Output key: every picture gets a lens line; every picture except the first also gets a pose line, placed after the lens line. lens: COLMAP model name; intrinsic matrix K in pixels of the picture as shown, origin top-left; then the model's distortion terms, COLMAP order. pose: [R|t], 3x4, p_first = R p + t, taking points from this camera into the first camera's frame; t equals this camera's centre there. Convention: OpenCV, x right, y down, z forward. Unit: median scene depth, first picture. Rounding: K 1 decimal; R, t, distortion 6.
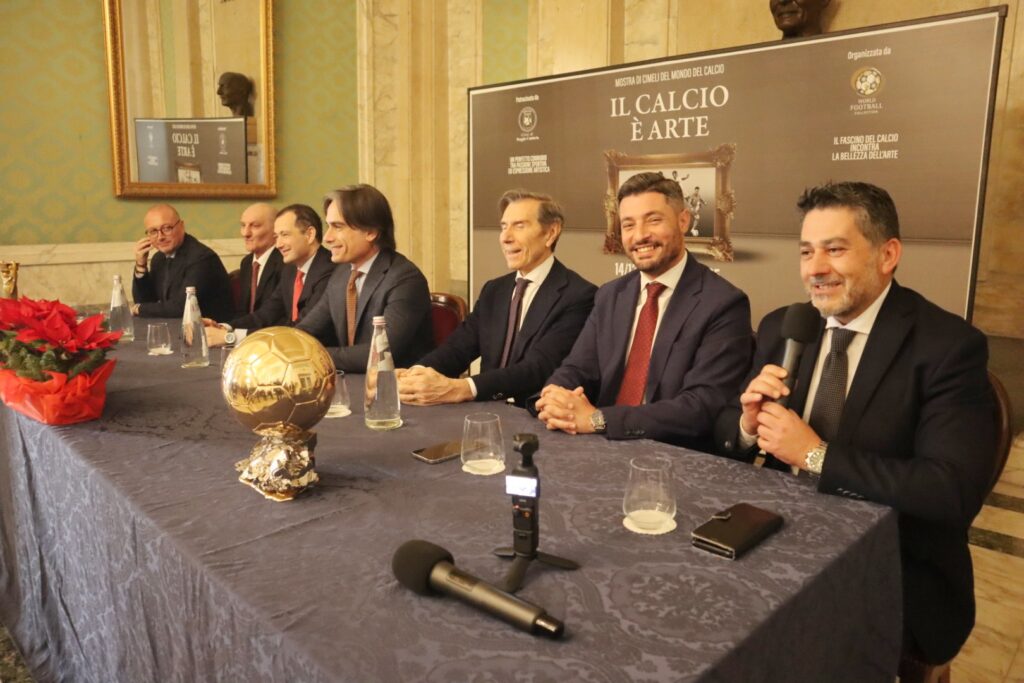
lens RADIAL K [[729.3, 0, 512.0], [0, 729.3, 341.5], [0, 0, 1]] dist [-0.116452, 0.079801]
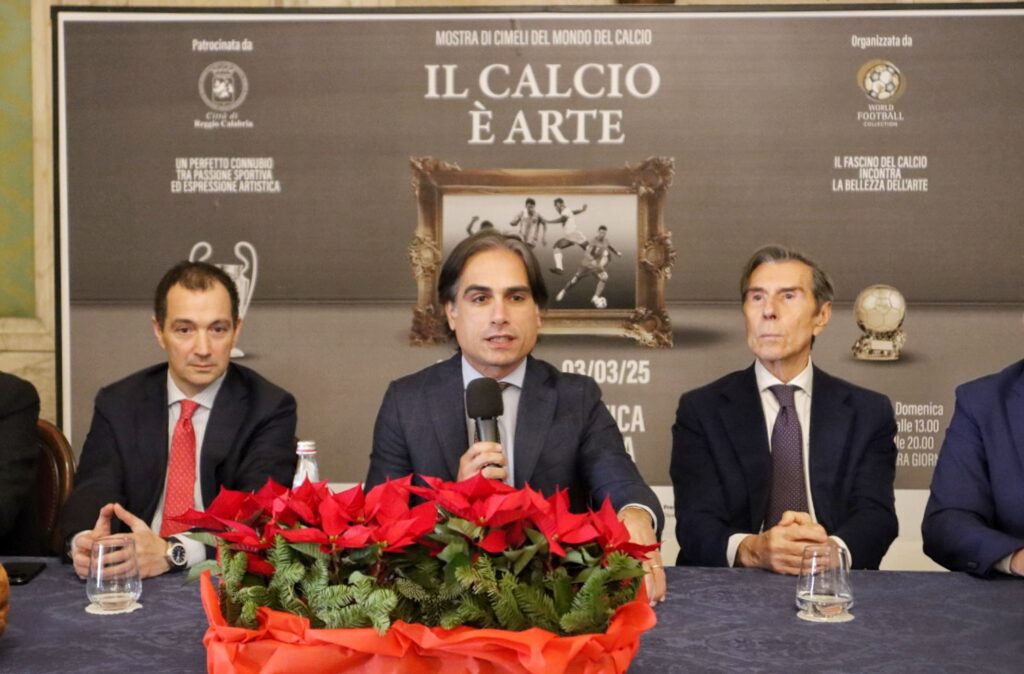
lens RADIAL K [[1603.1, 0, 487.8], [0, 1603.1, 348.3], [0, 0, 1]] dist [0.002814, 0.140269]
pose [[0.751034, -0.042535, 0.658892, -0.694103], [0.115411, 0.991017, -0.067574, -0.035036], [-0.650099, 0.126794, 0.749196, 0.076984]]
